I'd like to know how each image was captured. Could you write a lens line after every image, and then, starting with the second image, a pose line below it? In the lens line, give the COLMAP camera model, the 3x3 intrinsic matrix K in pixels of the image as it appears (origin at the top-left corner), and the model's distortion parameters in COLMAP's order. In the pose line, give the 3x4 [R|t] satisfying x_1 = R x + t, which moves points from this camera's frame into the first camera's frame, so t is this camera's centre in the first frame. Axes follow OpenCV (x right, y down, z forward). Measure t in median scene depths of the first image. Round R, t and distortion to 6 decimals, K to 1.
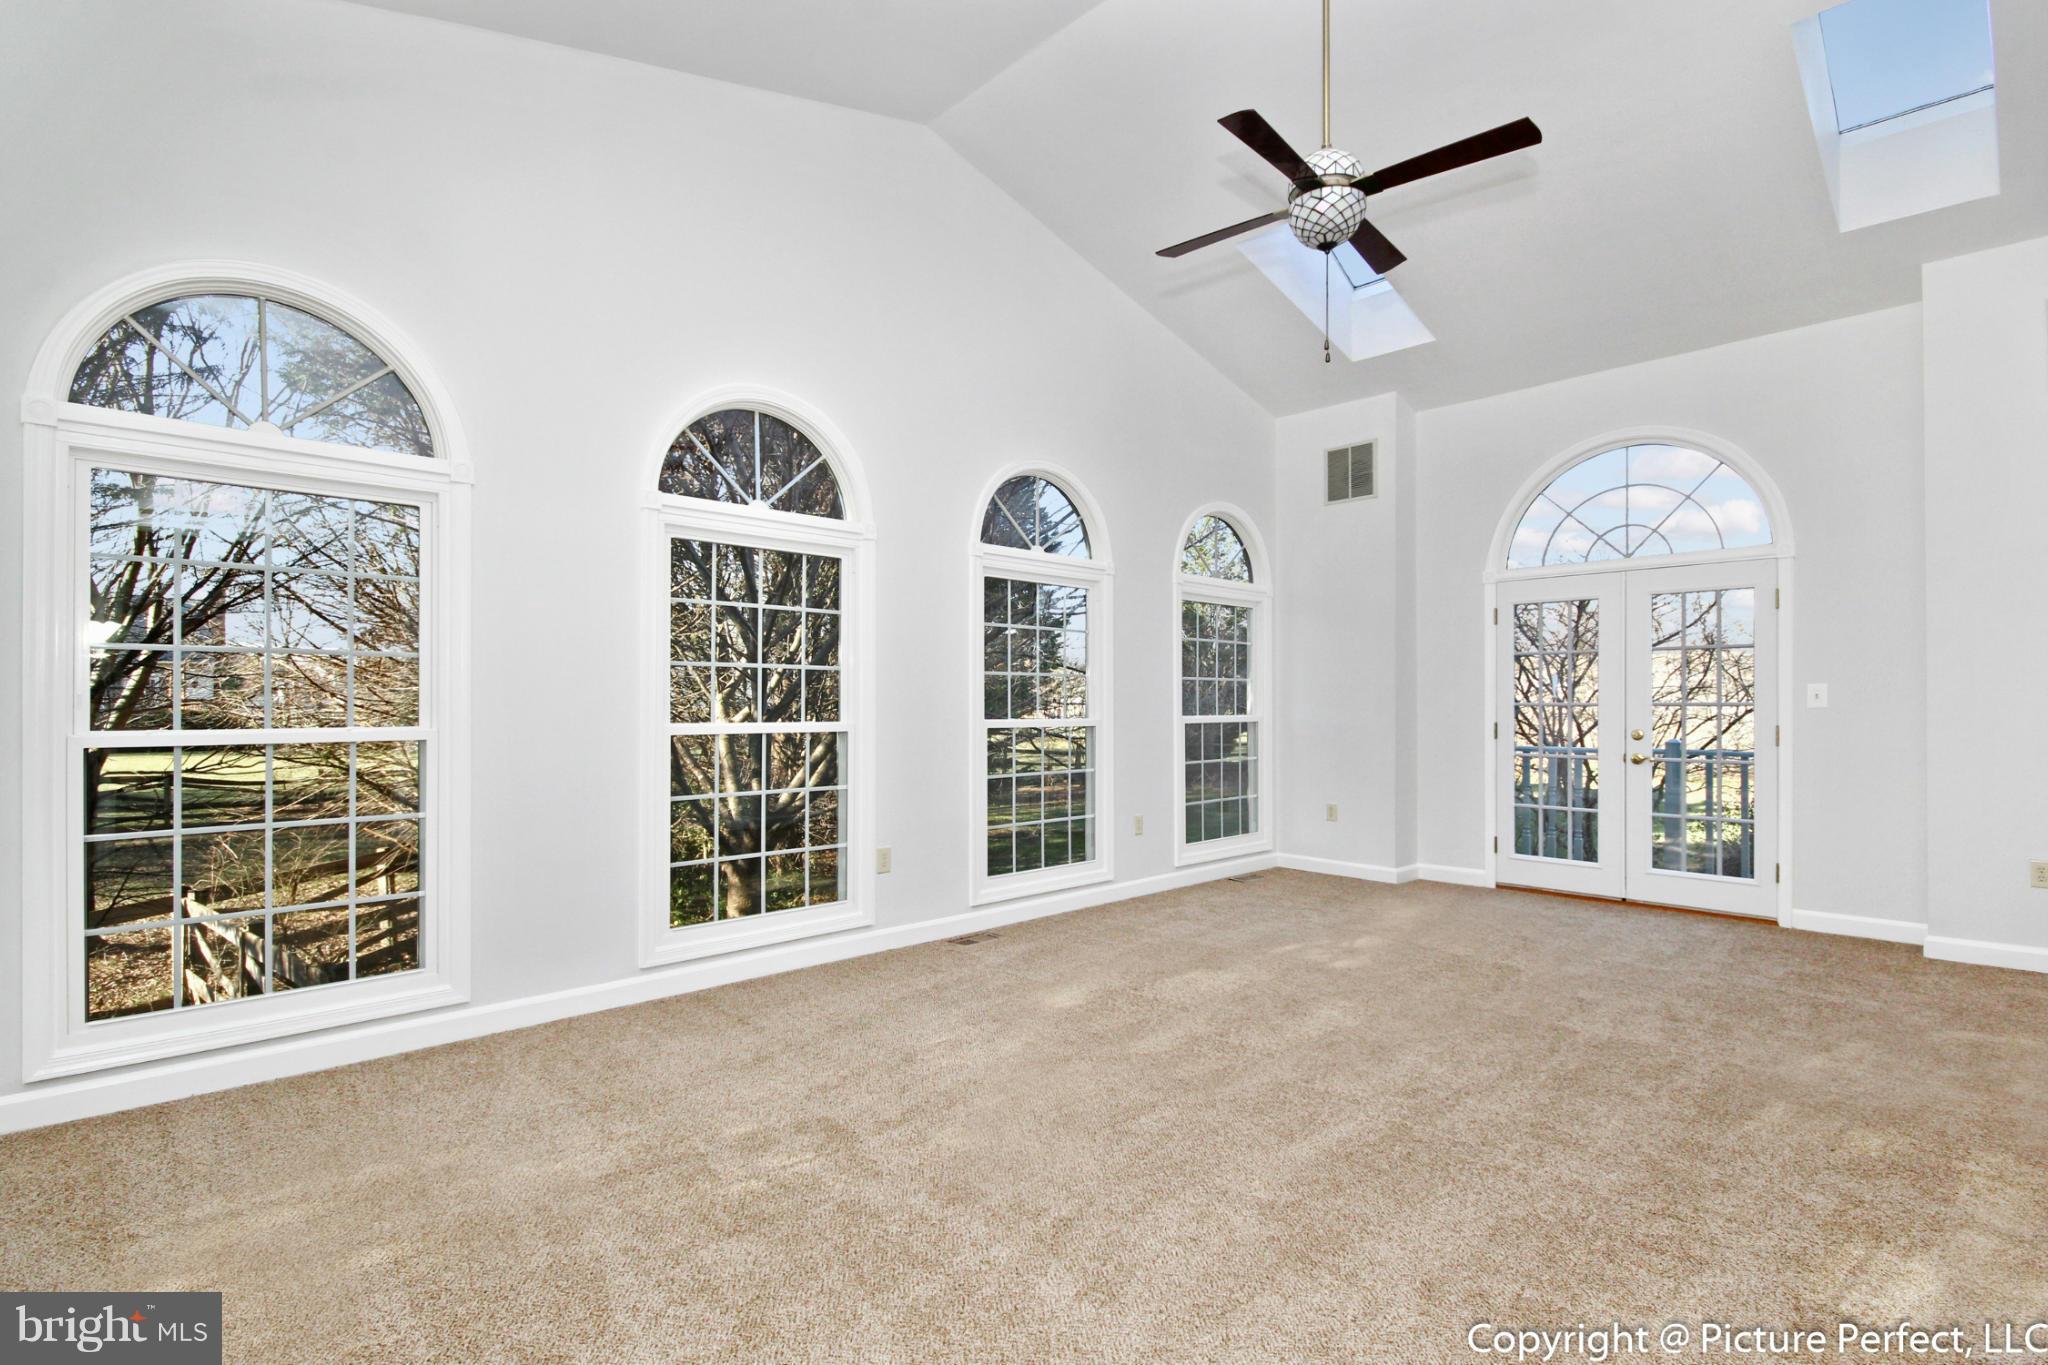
lens RADIAL K [[966.8, 0, 1029.2], [0, 966.8, 696.2], [0, 0, 1]] dist [0.000387, -0.008346]
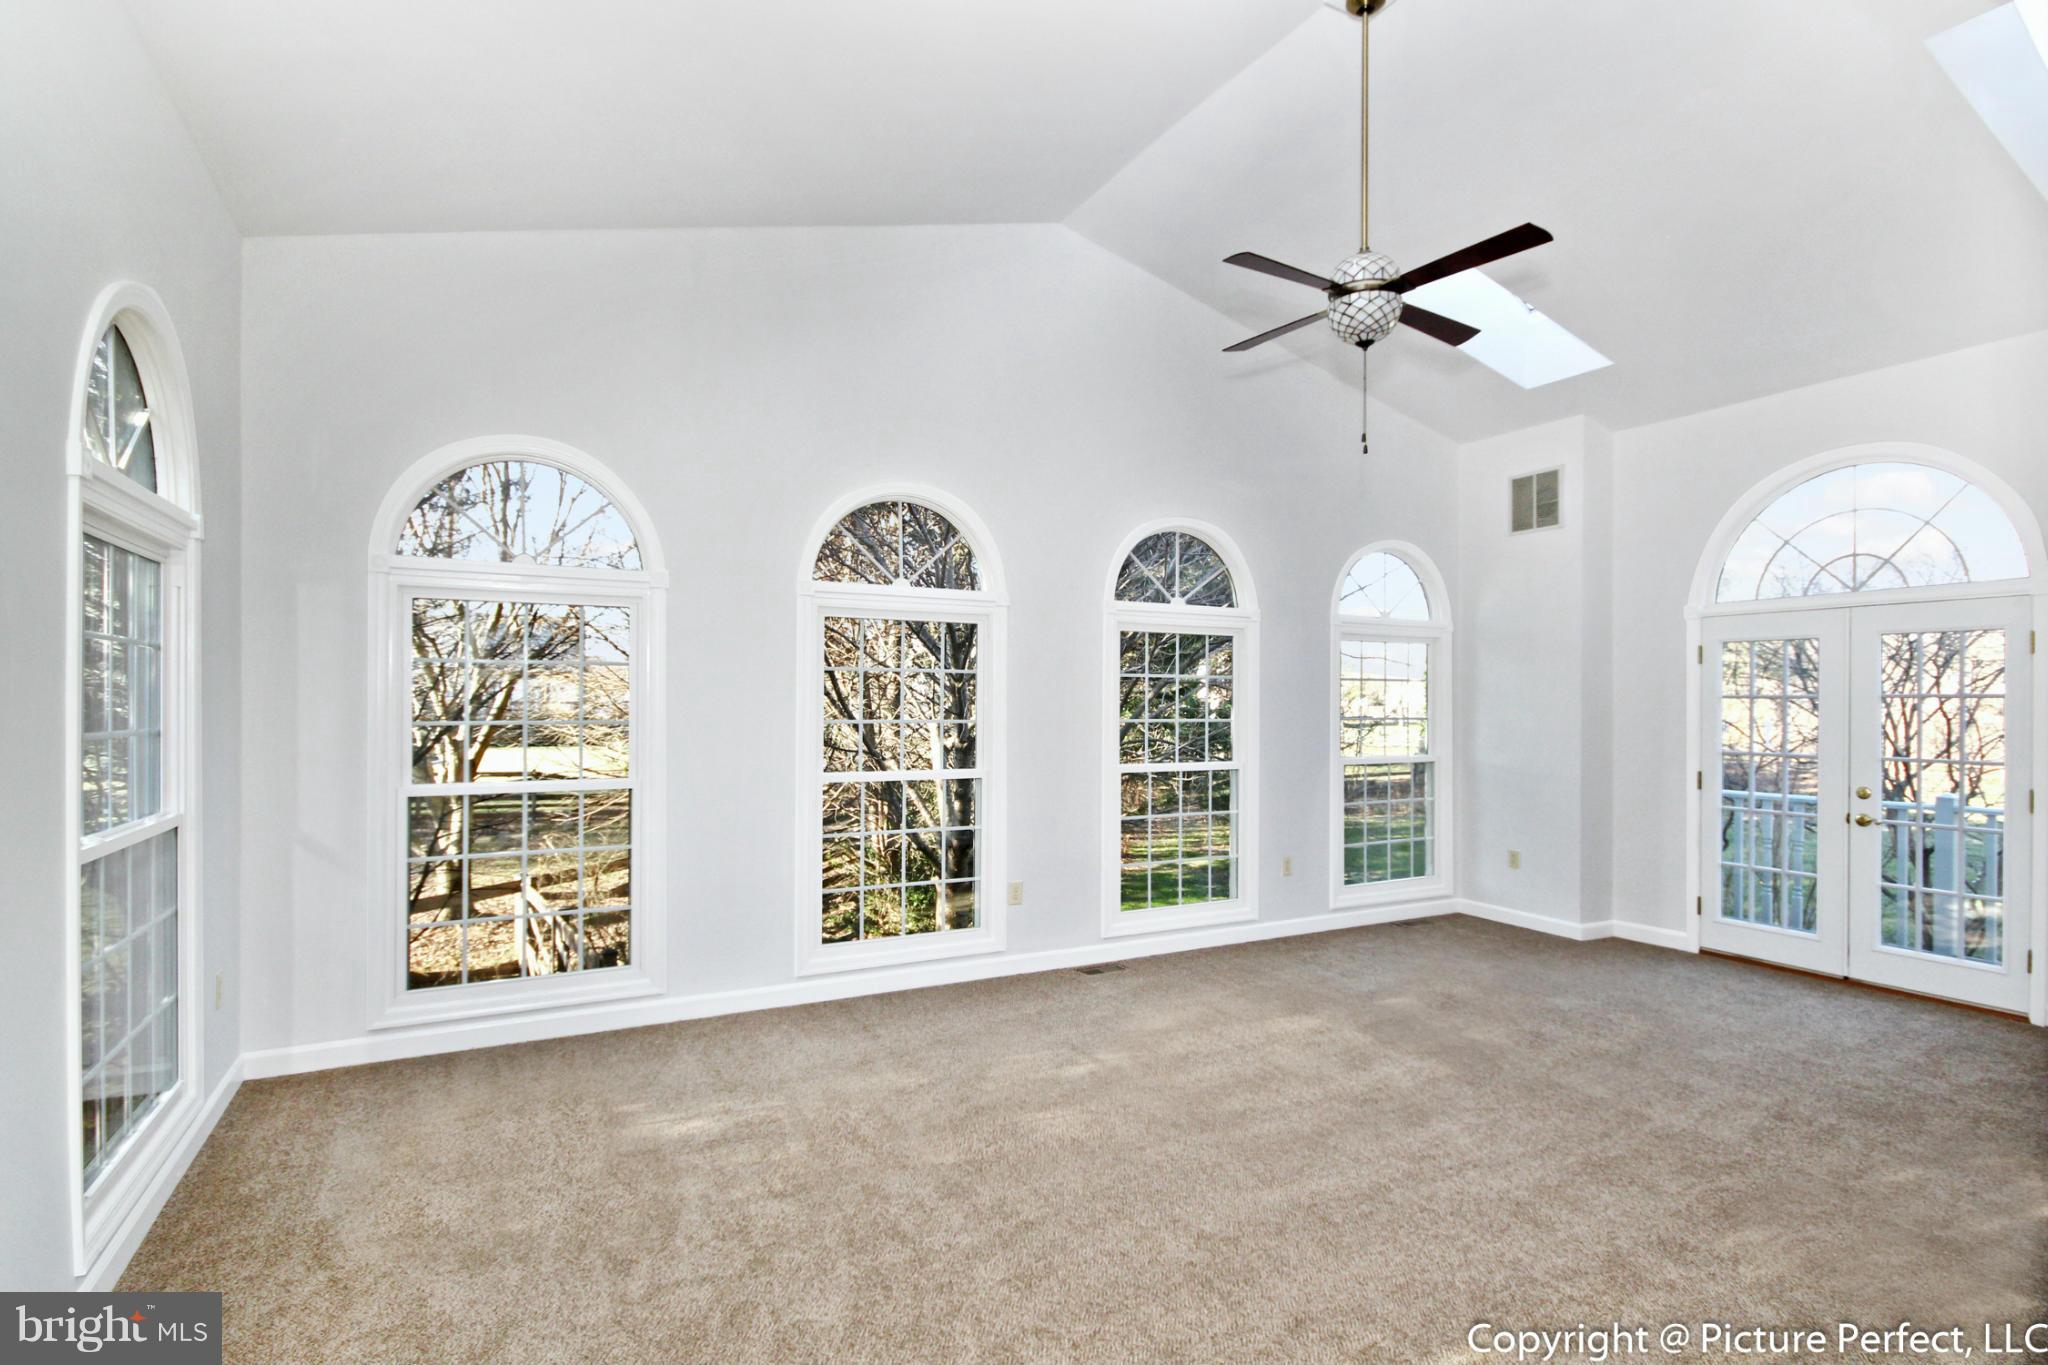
lens RADIAL K [[997.5, 0, 1040.7], [0, 997.5, 691.9], [0, 0, 1]] dist [-0.003804, -0.001506]
pose [[0.963156, 0.002247, -0.268935, 0.209726], [-0.003137, 0.999991, -0.002879, -0.066069], [0.268926, 0.003617, 0.963154, -0.110889]]
